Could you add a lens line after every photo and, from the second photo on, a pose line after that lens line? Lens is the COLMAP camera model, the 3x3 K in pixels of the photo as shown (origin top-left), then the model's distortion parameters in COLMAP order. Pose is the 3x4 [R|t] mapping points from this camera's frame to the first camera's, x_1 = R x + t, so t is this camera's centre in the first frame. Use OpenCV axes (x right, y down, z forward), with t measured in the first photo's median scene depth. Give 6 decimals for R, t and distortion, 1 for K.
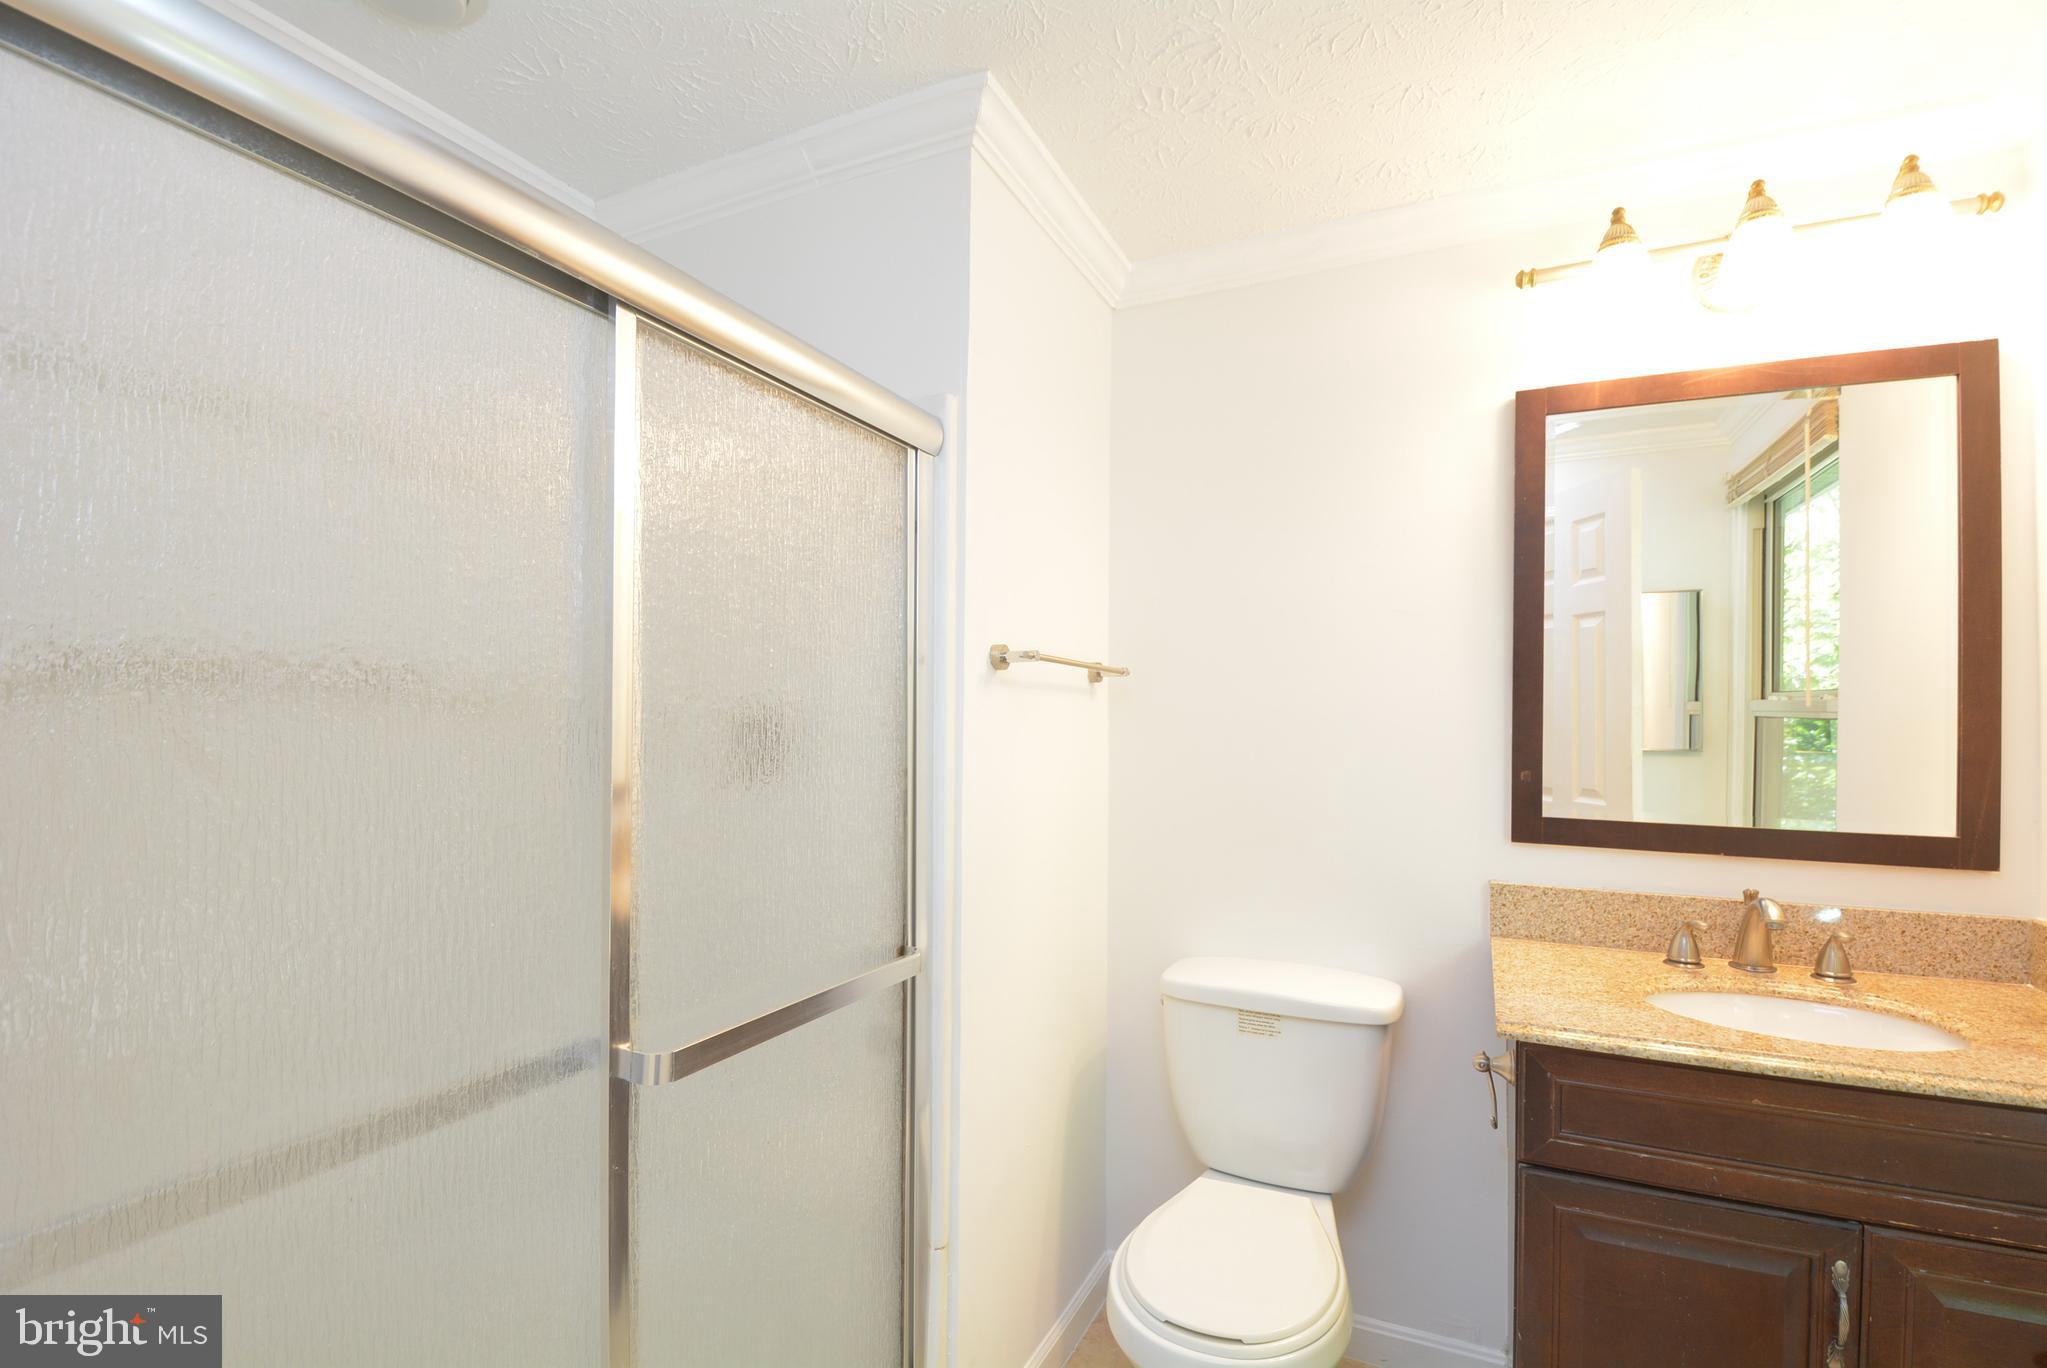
lens RADIAL K [[909.1, 0, 1027.6], [0, 909.1, 717.8], [0, 0, 1]] dist [0.001774, -0.013832]
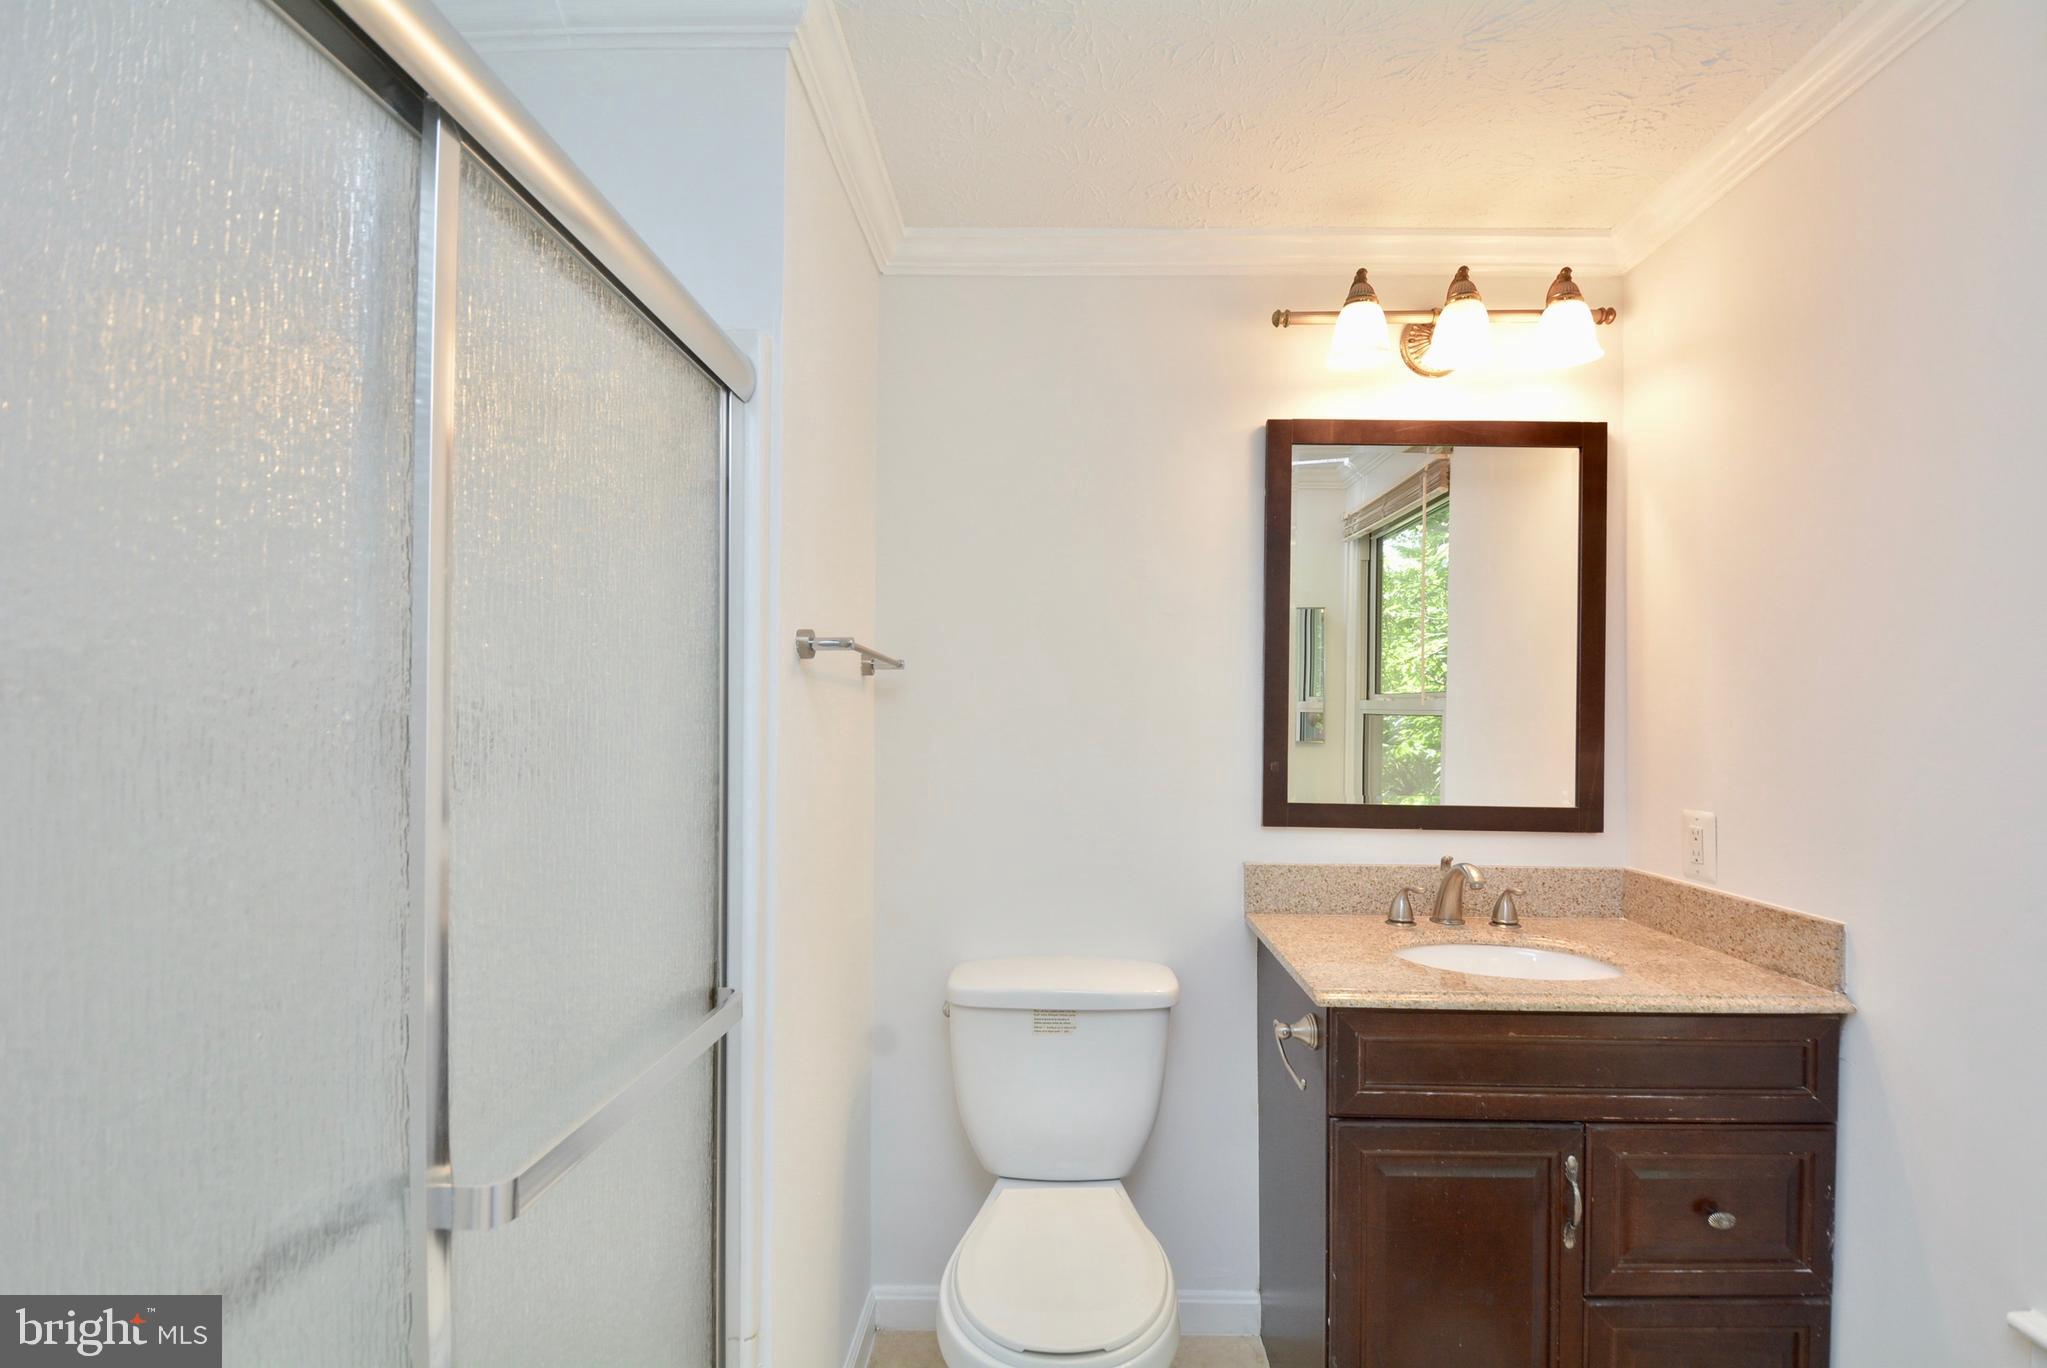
lens RADIAL K [[916.8, 0, 1062.5], [0, 916.8, 715.1], [0, 0, 1]] dist [0.018349, -0.023363]
pose [[0.912117, 0.001091, 0.409928, -0.180713], [-0.001751, 0.999998, 0.001236, 0.000104], [-0.409926, -0.001846, 0.912117, 0.096408]]
